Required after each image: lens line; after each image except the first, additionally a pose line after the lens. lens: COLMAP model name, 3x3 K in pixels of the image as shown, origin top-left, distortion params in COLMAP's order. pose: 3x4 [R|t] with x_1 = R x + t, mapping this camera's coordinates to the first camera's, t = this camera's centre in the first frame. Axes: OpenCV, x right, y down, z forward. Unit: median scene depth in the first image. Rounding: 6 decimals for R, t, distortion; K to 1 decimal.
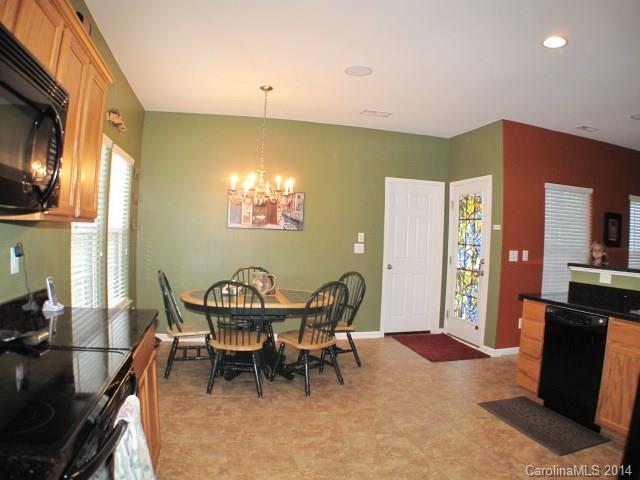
lens RADIAL K [[426.7, 0, 320.0], [0, 426.7, 240.0], [0, 0, 1]] dist [-0.236207, 0.056959]
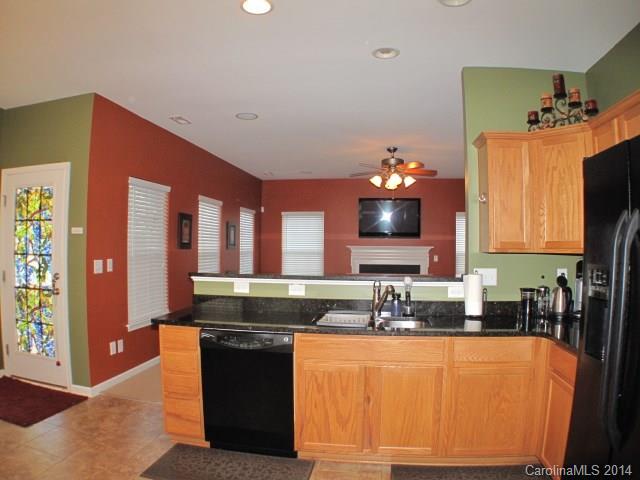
lens RADIAL K [[426.7, 0, 320.0], [0, 426.7, 240.0], [0, 0, 1]] dist [-0.236207, 0.056959]
pose [[0.393676, -0.022855, 0.918965, -0.057778], [0.021875, 0.999641, 0.015491, -0.013821], [-0.918989, 0.014004, 0.394035, 0.270973]]
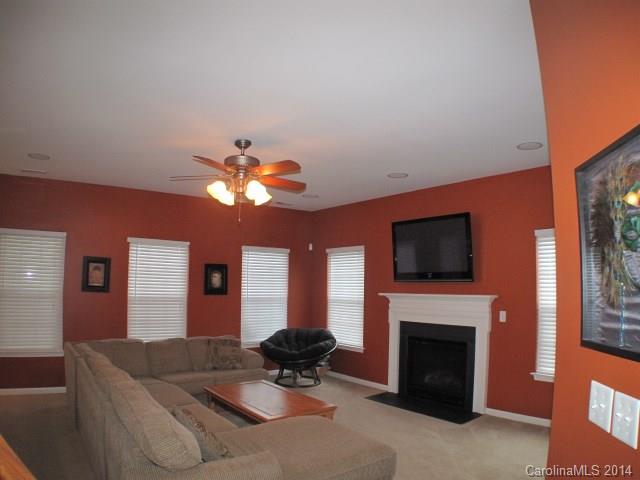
lens RADIAL K [[426.7, 0, 320.0], [0, 426.7, 240.0], [0, 0, 1]] dist [-0.236207, 0.056959]
pose [[0.913310, 0.012623, 0.407069, 0.899218], [0.031170, 0.994421, -0.100770, 0.004230], [-0.406070, 0.104722, 0.907822, -0.148315]]
